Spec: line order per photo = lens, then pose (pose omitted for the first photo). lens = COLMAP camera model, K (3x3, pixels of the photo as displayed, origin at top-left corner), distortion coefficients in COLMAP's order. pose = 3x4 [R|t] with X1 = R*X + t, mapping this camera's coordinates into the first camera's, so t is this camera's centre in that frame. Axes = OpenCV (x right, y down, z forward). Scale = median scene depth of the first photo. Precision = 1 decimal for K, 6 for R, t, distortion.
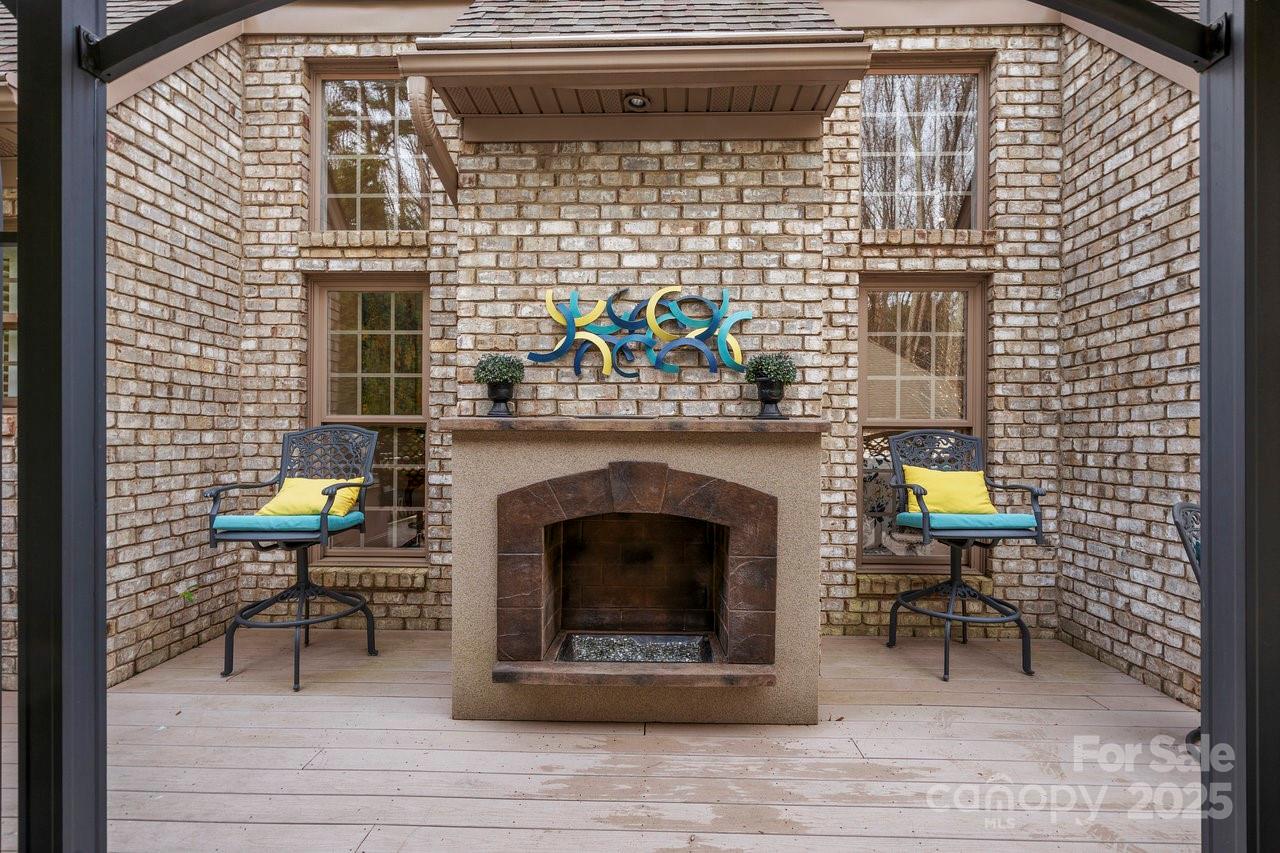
lens RADIAL K [[581.8, 0, 641.0], [0, 581.8, 440.6], [0, 0, 1]] dist [-0.001986, -0.000297]
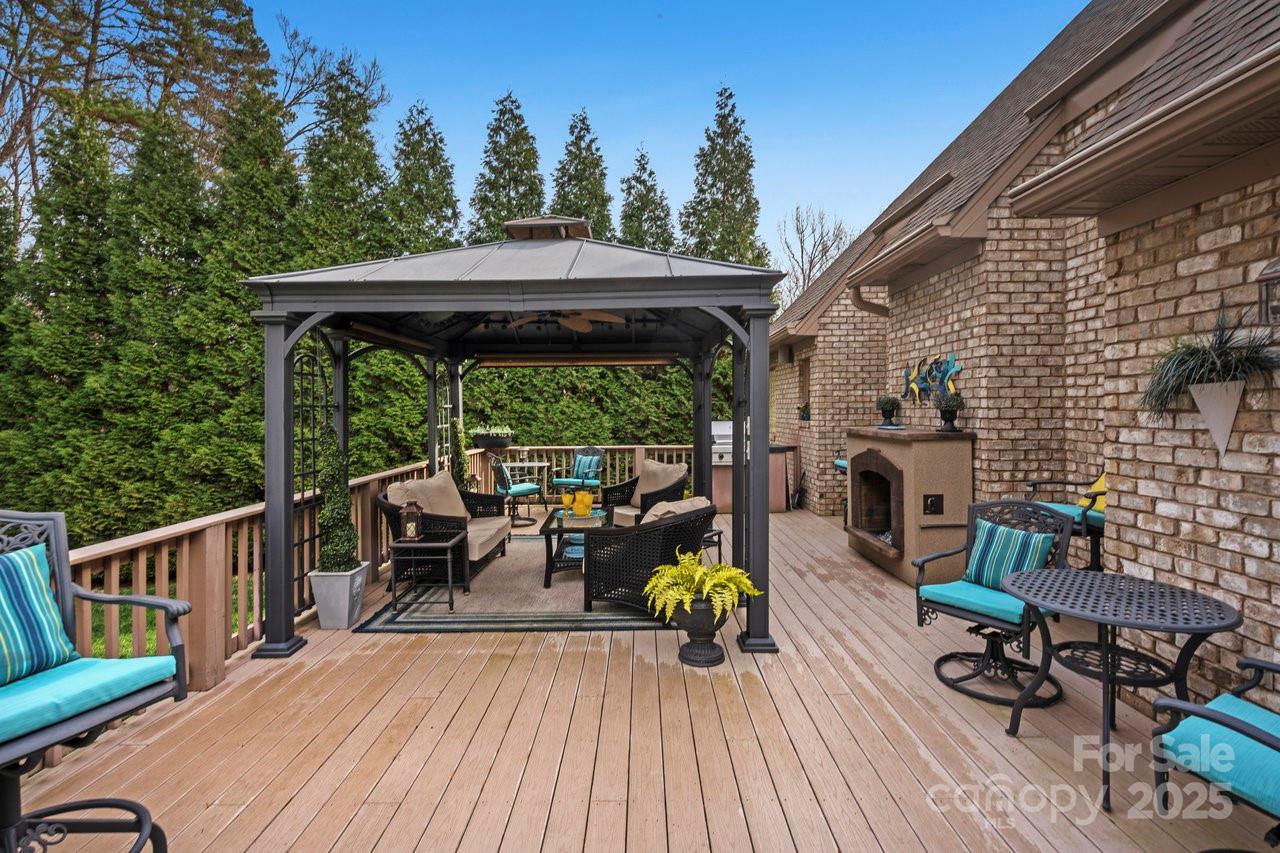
lens RADIAL K [[611.9, 0, 637.0], [0, 611.9, 419.7], [0, 0, 1]] dist [-0.000841, -0.000102]
pose [[0.019995, 0.013913, -0.999703, 1.873258], [0.002381, 0.999900, 0.013963, -0.087646], [0.999797, -0.002660, 0.019960, 0.020602]]
